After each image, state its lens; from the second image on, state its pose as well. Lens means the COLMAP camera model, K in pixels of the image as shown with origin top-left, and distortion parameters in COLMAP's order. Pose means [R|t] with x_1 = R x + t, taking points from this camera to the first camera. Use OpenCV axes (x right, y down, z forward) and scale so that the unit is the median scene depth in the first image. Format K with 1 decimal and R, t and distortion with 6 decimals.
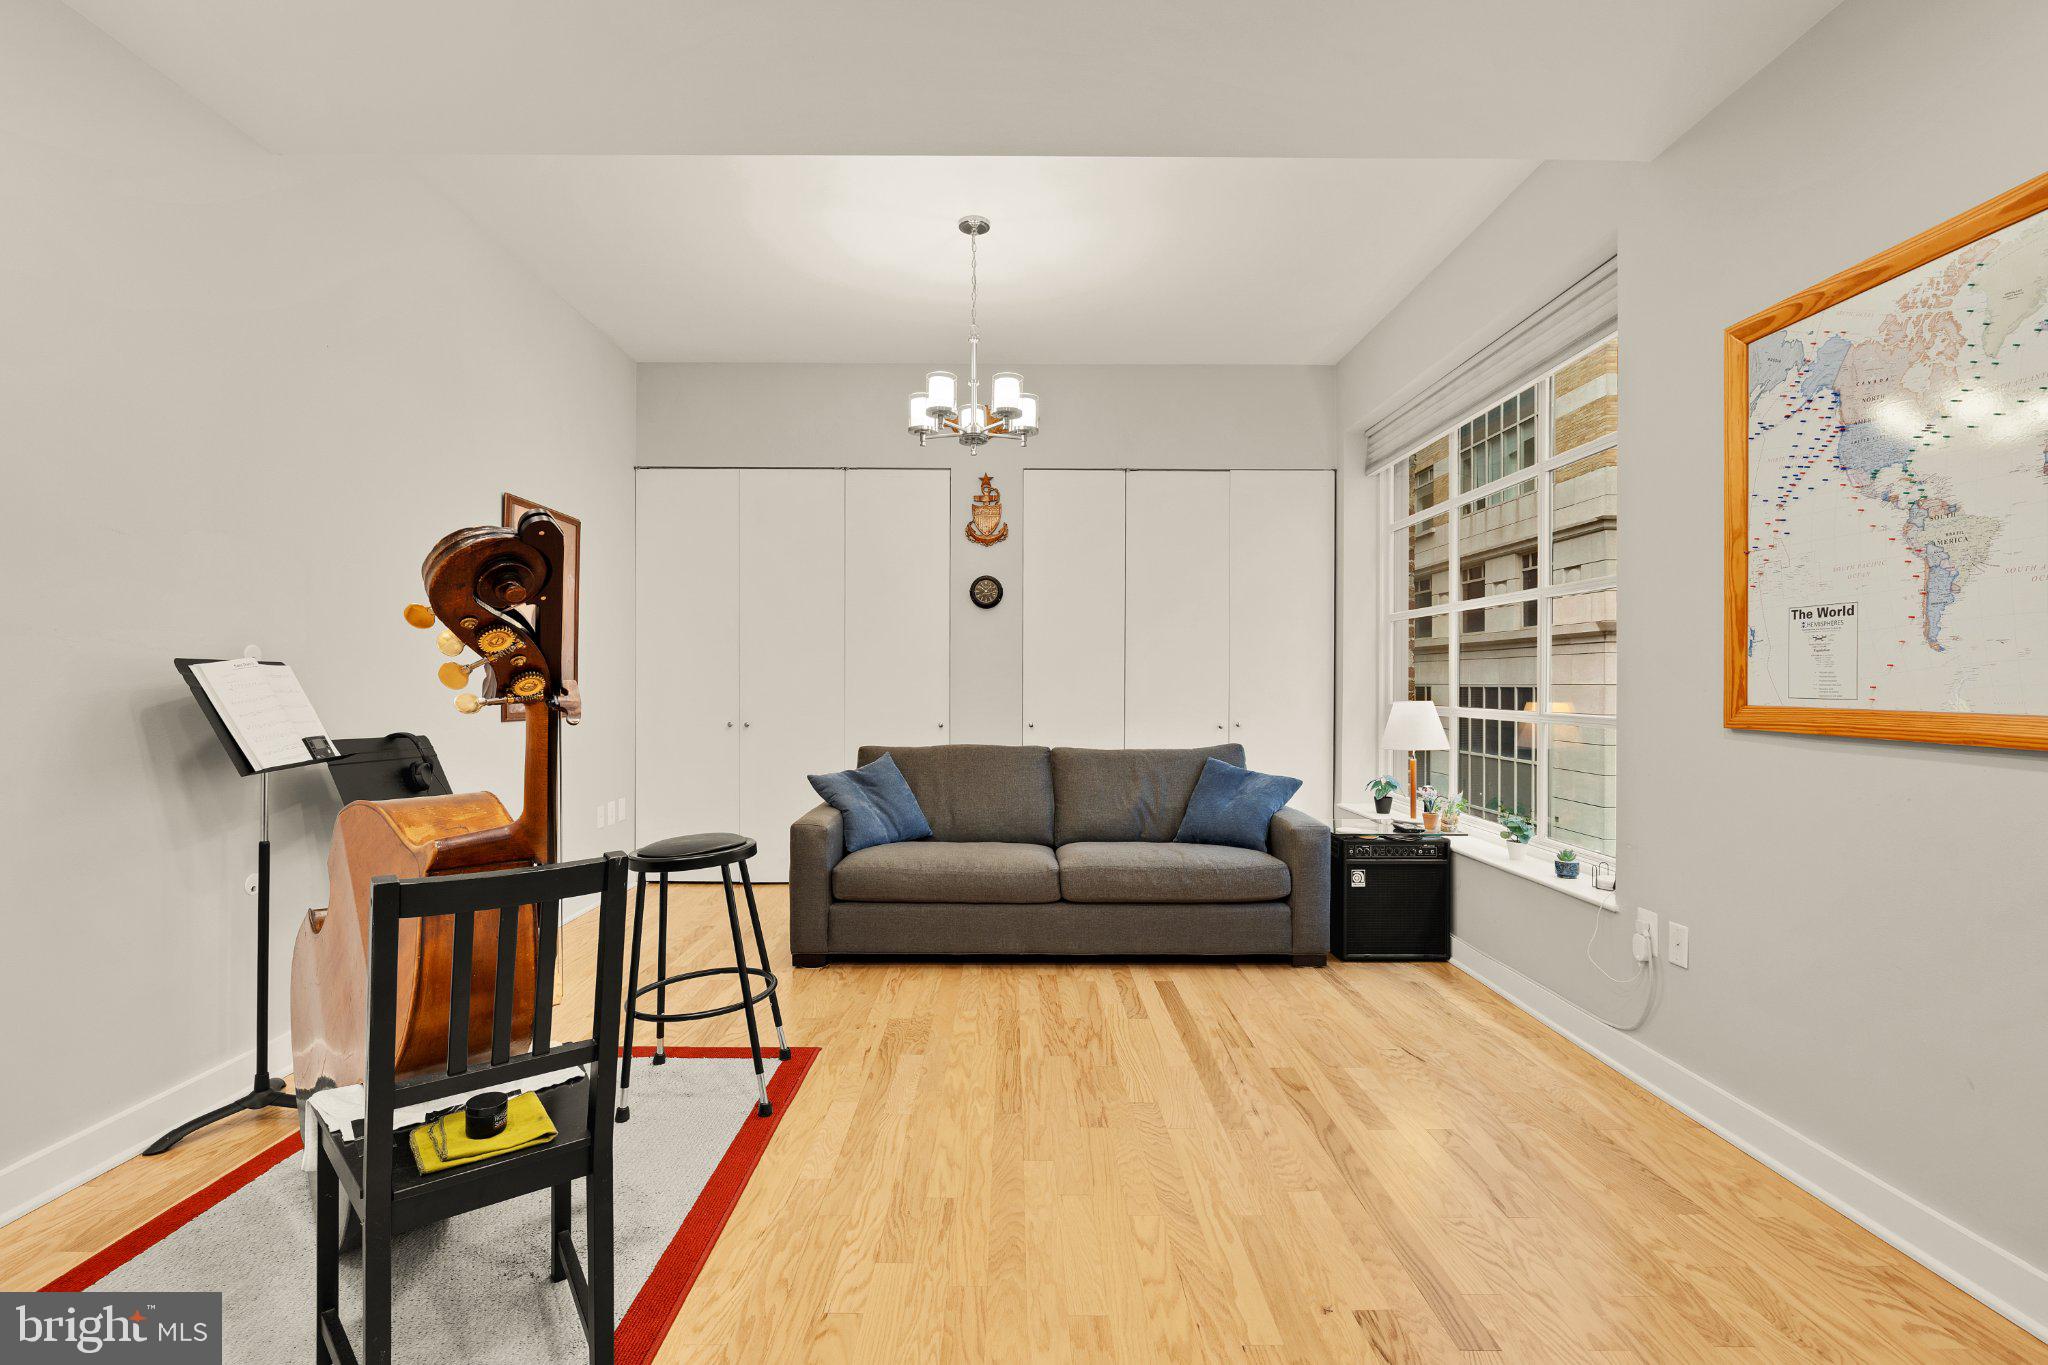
lens RADIAL K [[923.7, 0, 1022.4], [0, 923.7, 684.6], [0, 0, 1]] dist [-0.000535, 0.000929]
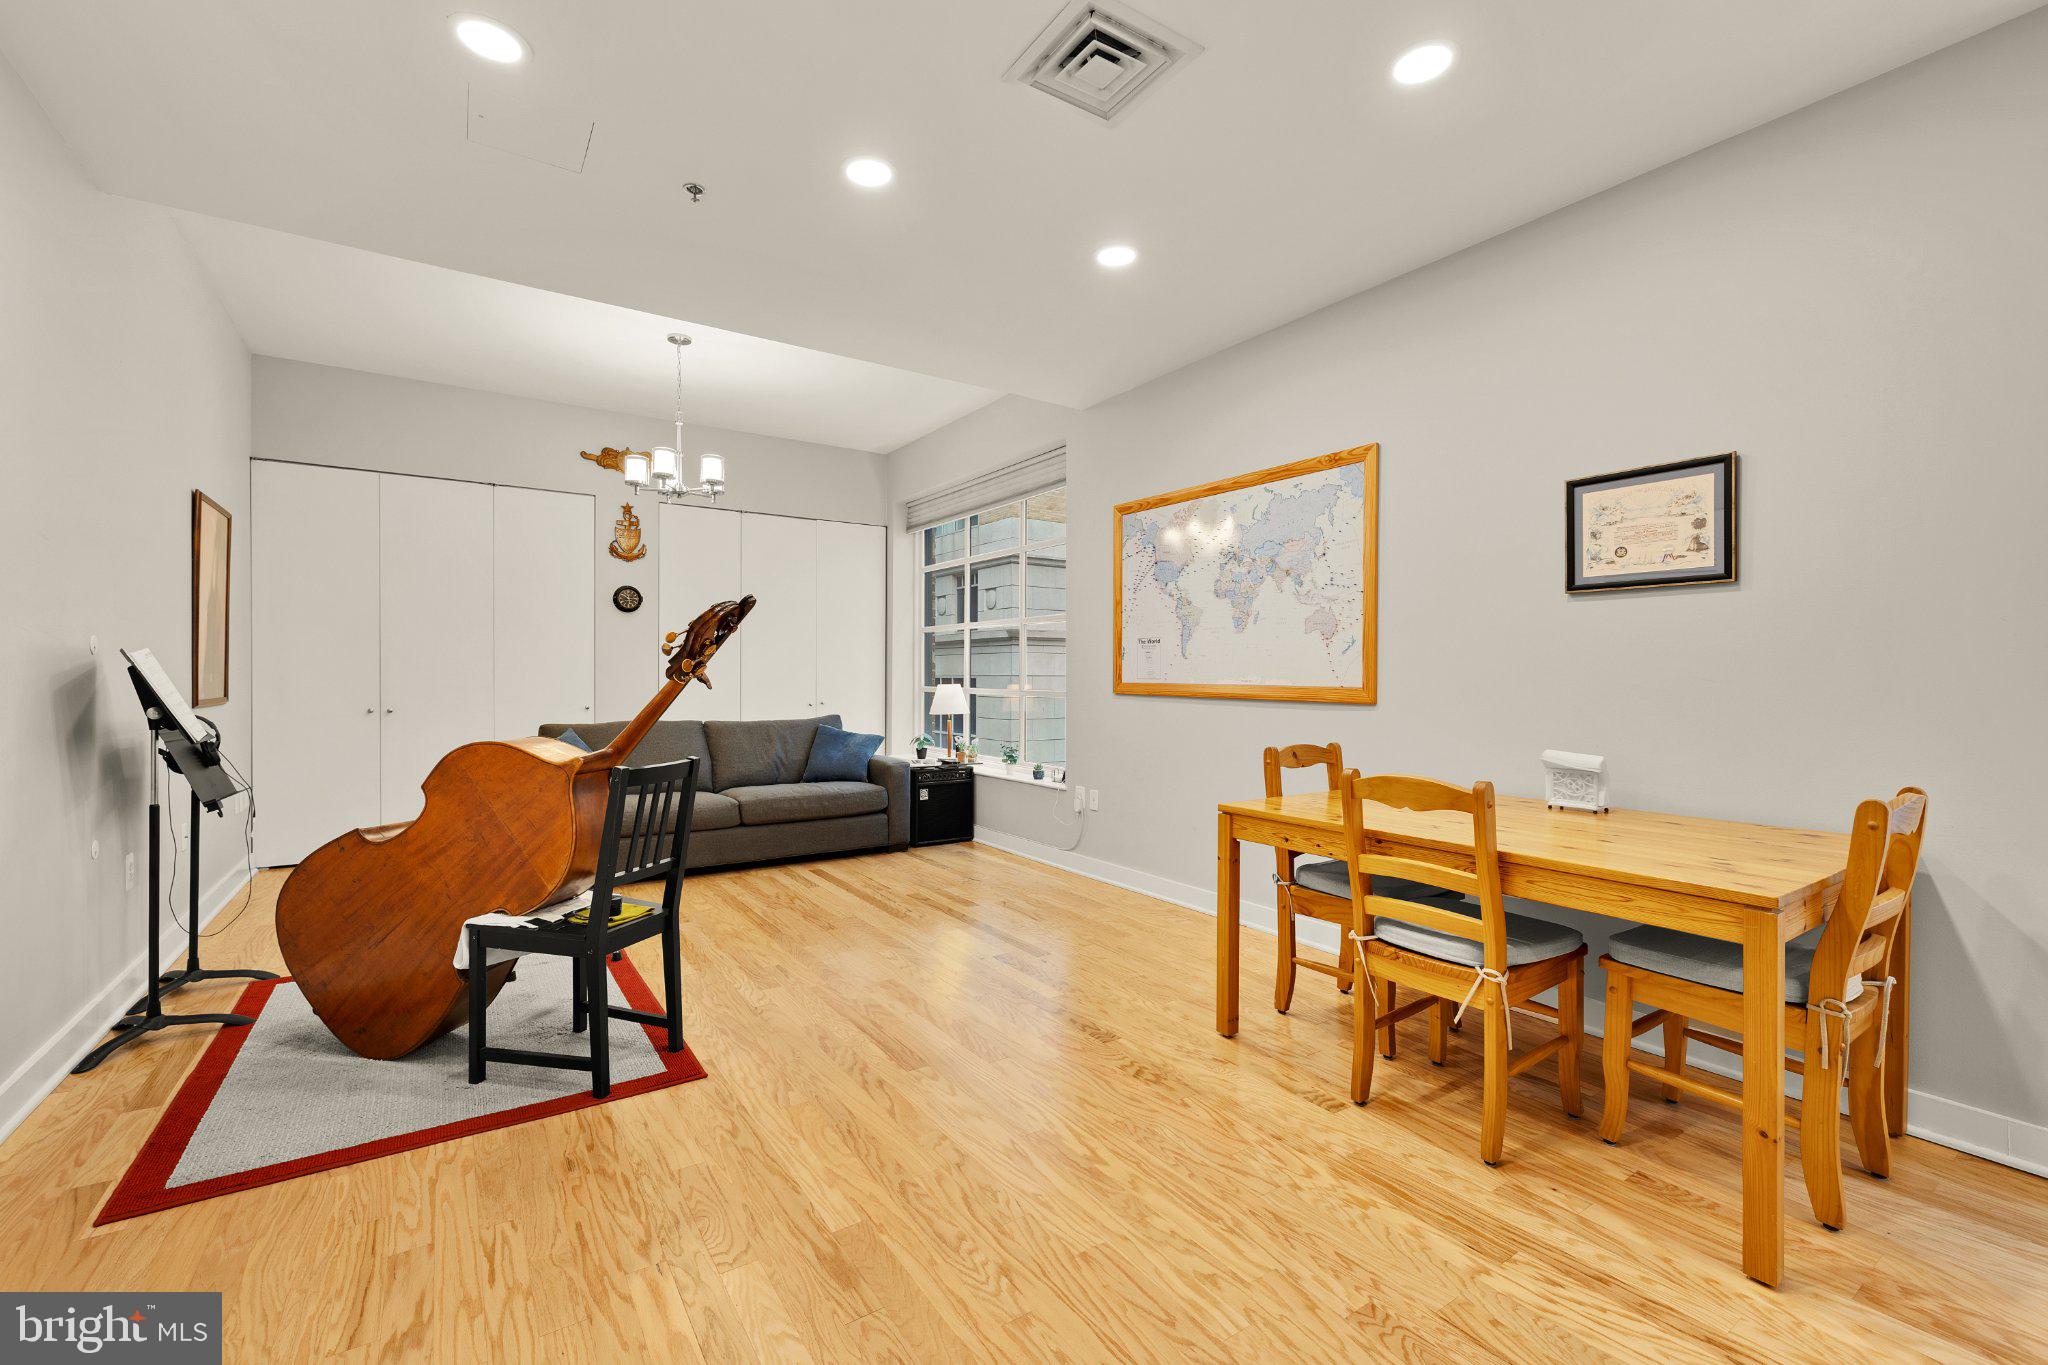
lens RADIAL K [[855.4, 0, 1016.0], [0, 855.4, 683.0], [0, 0, 1]] dist [-0.000185, -0.000024]
pose [[0.834046, -0.004664, 0.551676, -0.337596], [0.000331, 0.999968, 0.007953, 0.004697], [-0.551695, -0.006451, 0.834021, -0.342066]]
